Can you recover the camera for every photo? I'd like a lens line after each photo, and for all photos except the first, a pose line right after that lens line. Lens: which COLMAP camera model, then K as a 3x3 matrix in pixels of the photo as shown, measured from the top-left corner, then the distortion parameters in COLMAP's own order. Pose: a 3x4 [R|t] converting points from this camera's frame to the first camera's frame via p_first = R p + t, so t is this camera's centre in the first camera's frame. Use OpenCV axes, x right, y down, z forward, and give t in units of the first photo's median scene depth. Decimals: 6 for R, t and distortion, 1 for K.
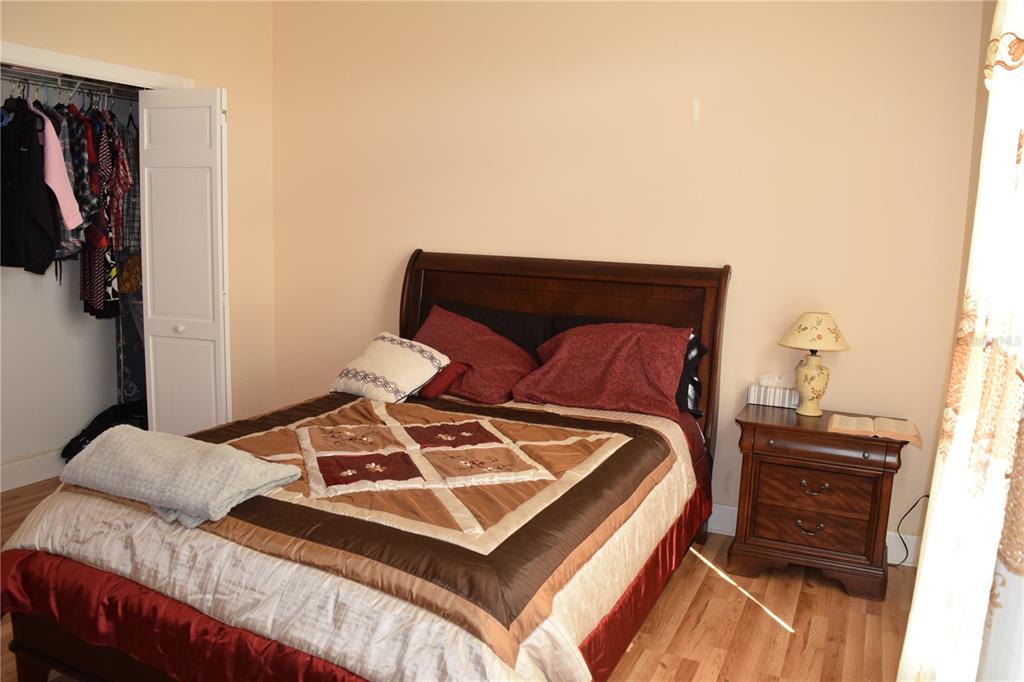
lens RADIAL K [[802.2, 0, 519.2], [0, 802.2, 340.8], [0, 0, 1]] dist [-0.095078, 0.021840]
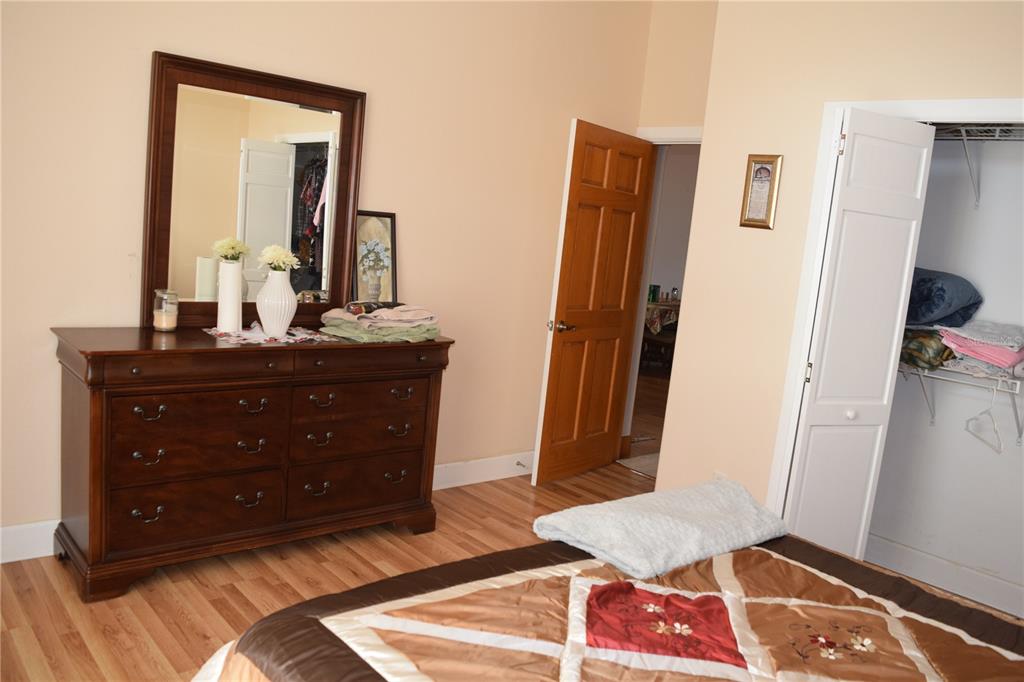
lens RADIAL K [[802.2, 0, 519.2], [0, 802.2, 340.8], [0, 0, 1]] dist [-0.095078, 0.021840]
pose [[-0.396465, 0.062997, -0.915886, 0.439079], [-0.243434, 0.954717, 0.171044, -0.148252], [0.885187, 0.290771, -0.363176, 0.998703]]
